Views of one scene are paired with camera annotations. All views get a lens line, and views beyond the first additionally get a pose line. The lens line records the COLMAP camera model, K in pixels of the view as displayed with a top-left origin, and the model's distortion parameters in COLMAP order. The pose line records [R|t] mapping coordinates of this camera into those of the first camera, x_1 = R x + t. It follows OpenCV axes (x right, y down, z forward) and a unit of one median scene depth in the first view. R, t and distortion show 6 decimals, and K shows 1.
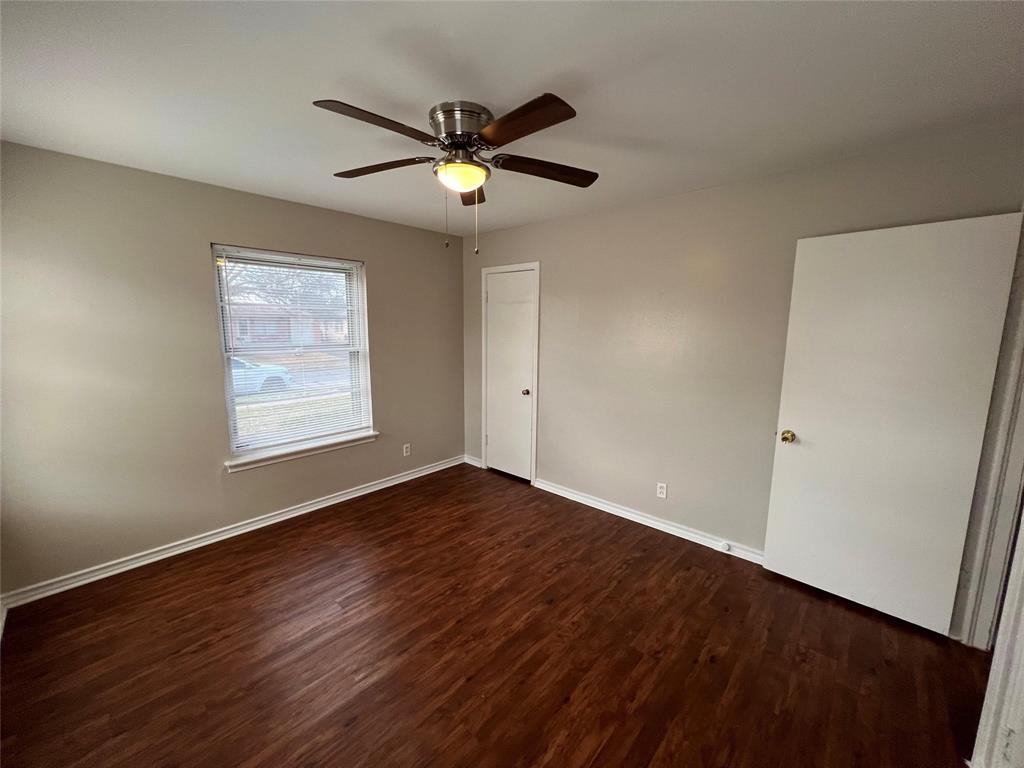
lens RADIAL K [[411.6, 0, 512.0], [0, 411.6, 384.0], [0, 0, 1]] dist [0.026227, -0.000196]
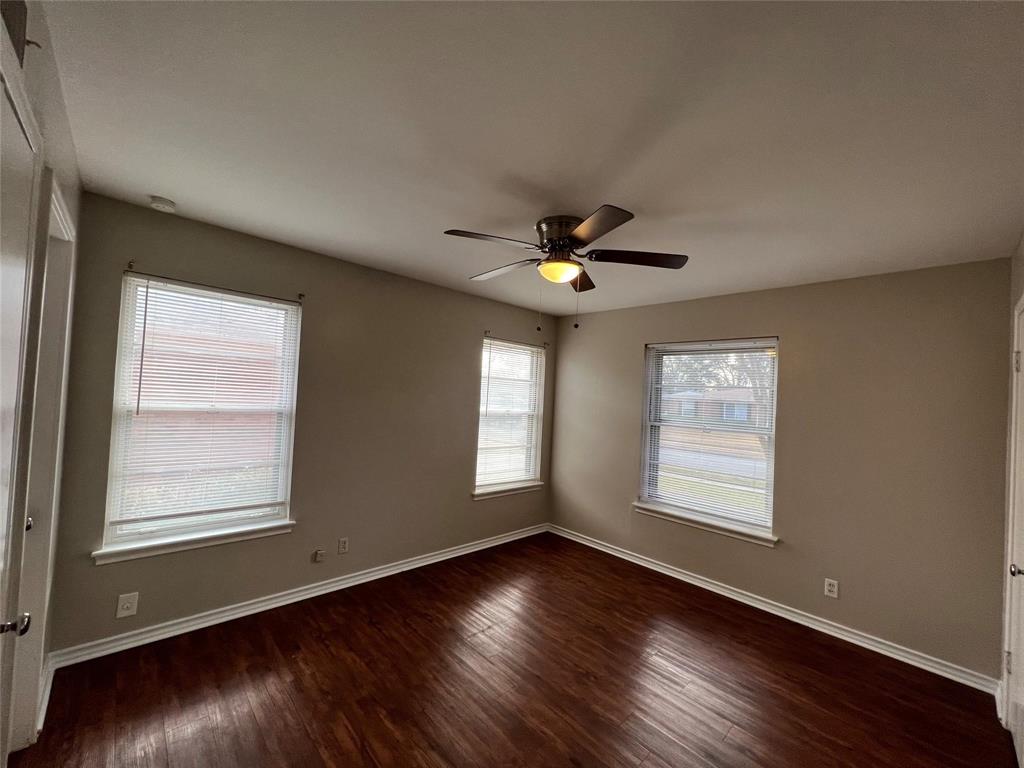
lens RADIAL K [[411.9, 0, 510.2], [0, 411.9, 391.7], [0, 0, 1]] dist [-0.000247, 0.000129]
pose [[-0.081272, -0.032787, -0.996153, 0.673791], [-0.201931, 0.979273, -0.015757, -0.057116], [0.976022, 0.199873, -0.086208, 0.663122]]
